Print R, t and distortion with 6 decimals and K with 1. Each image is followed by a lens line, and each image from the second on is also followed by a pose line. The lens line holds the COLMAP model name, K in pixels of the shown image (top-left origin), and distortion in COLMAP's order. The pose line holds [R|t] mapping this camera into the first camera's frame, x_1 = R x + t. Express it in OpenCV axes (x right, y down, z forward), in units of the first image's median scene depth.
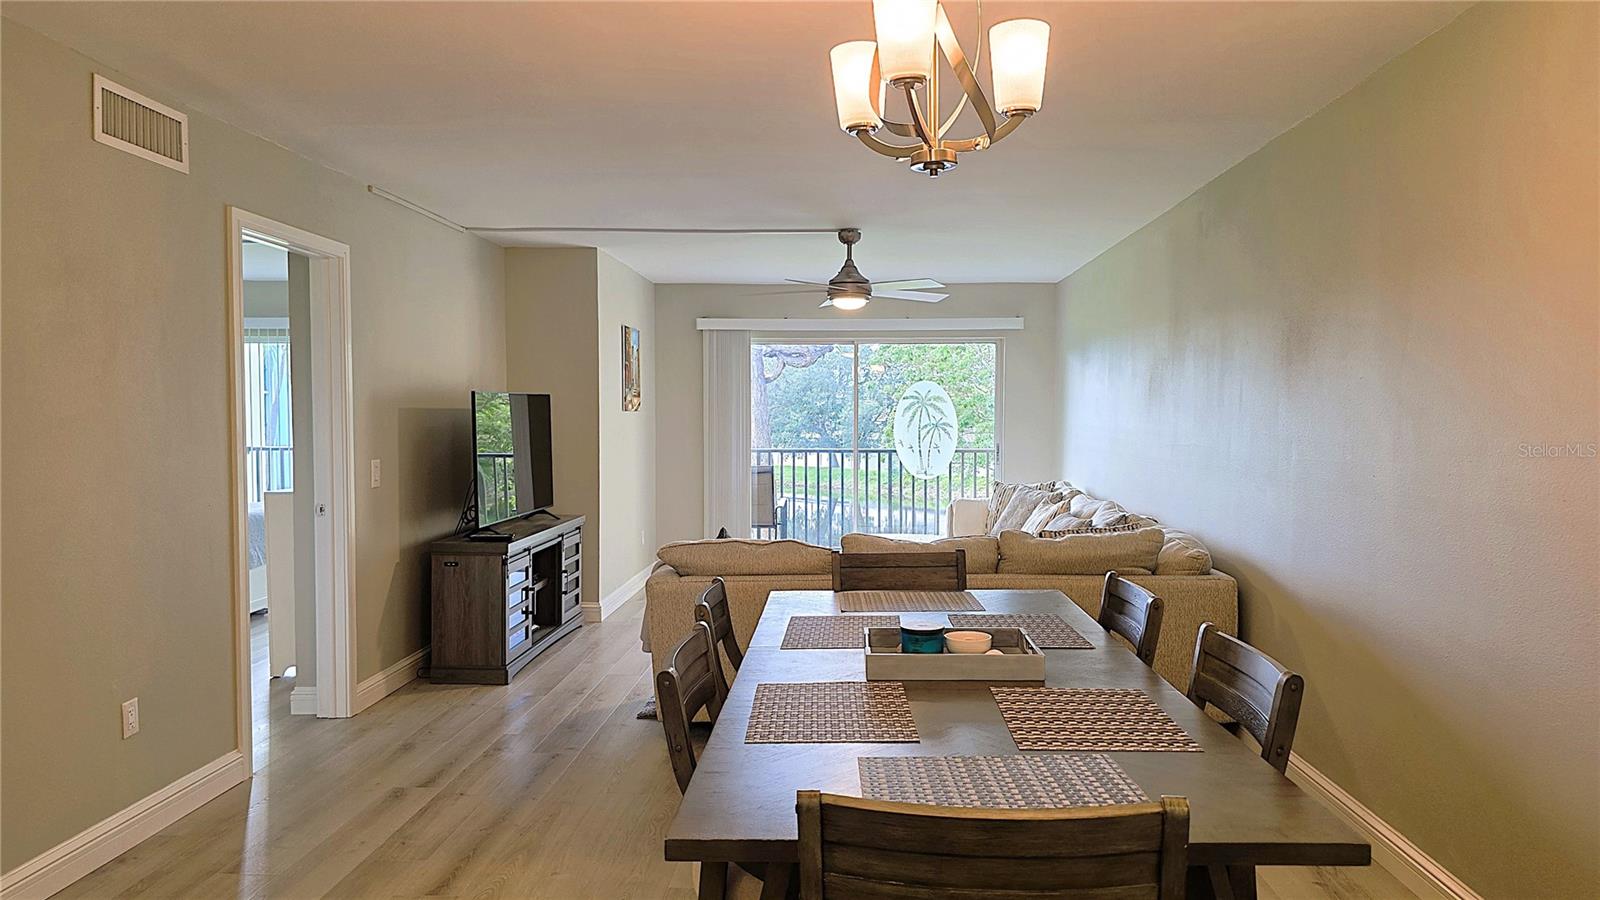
lens RADIAL K [[1087.0, 0, 831.8], [0, 1087.0, 439.9], [0, 0, 1]] dist [0.055128, -0.003617]
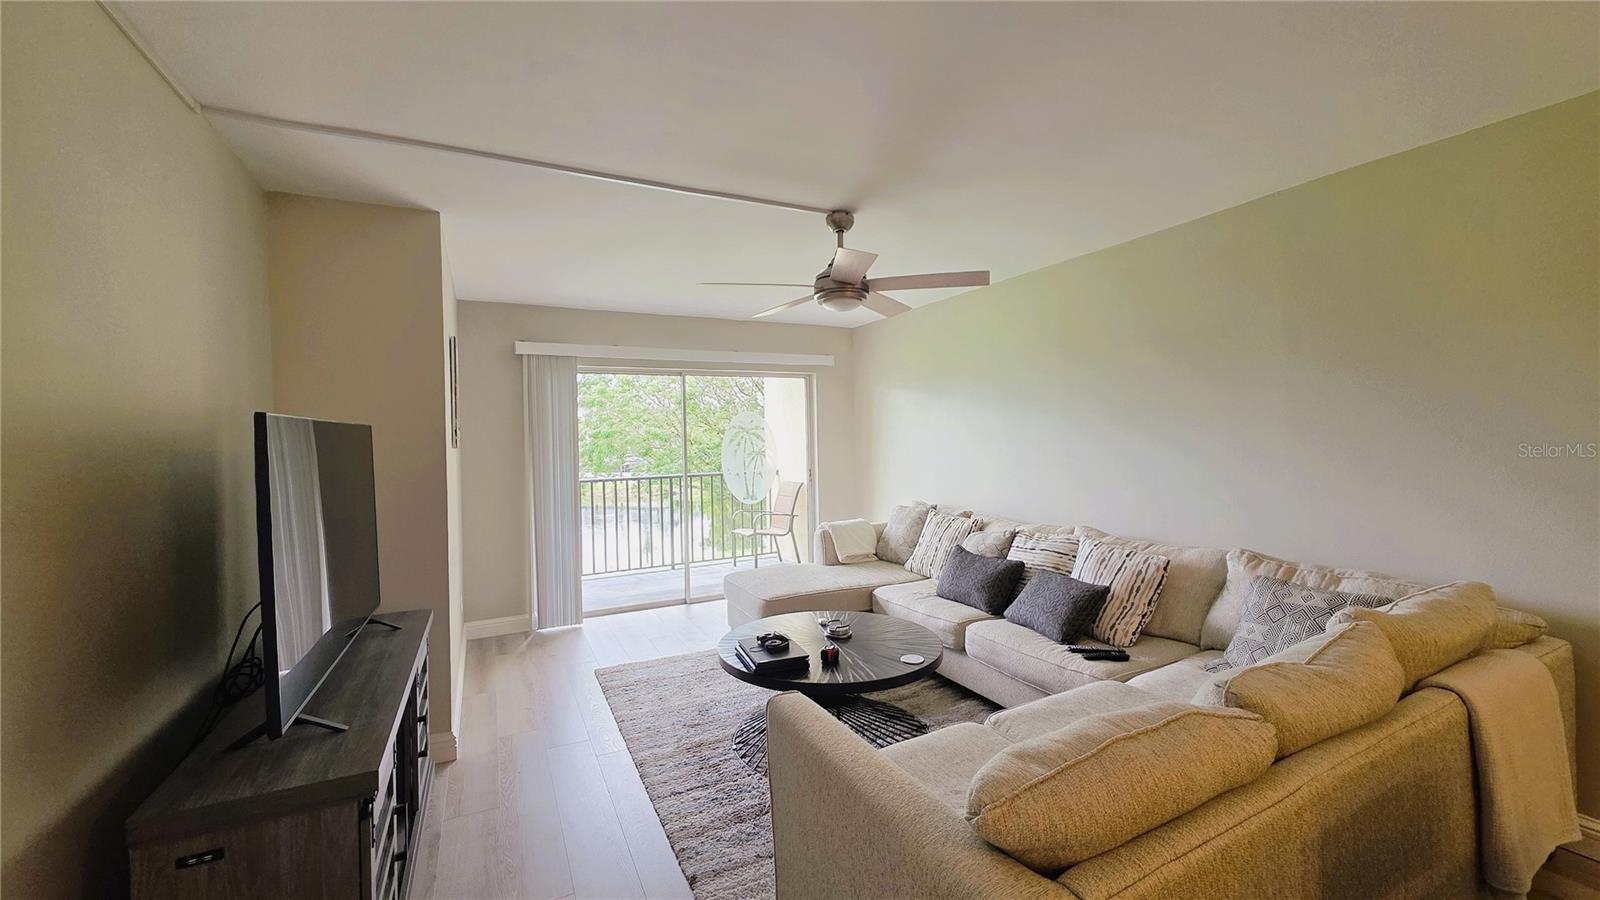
lens RADIAL K [[640.0, 0, 812.3], [0, 640.0, 440.6], [0, 0, 1]] dist [0.002623, 0.000758]
pose [[0.879402, -0.022161, 0.475563, -0.214406], [0.033604, 0.999314, -0.015572, -0.018789], [-0.474892, 0.029675, 0.879544, 0.567138]]
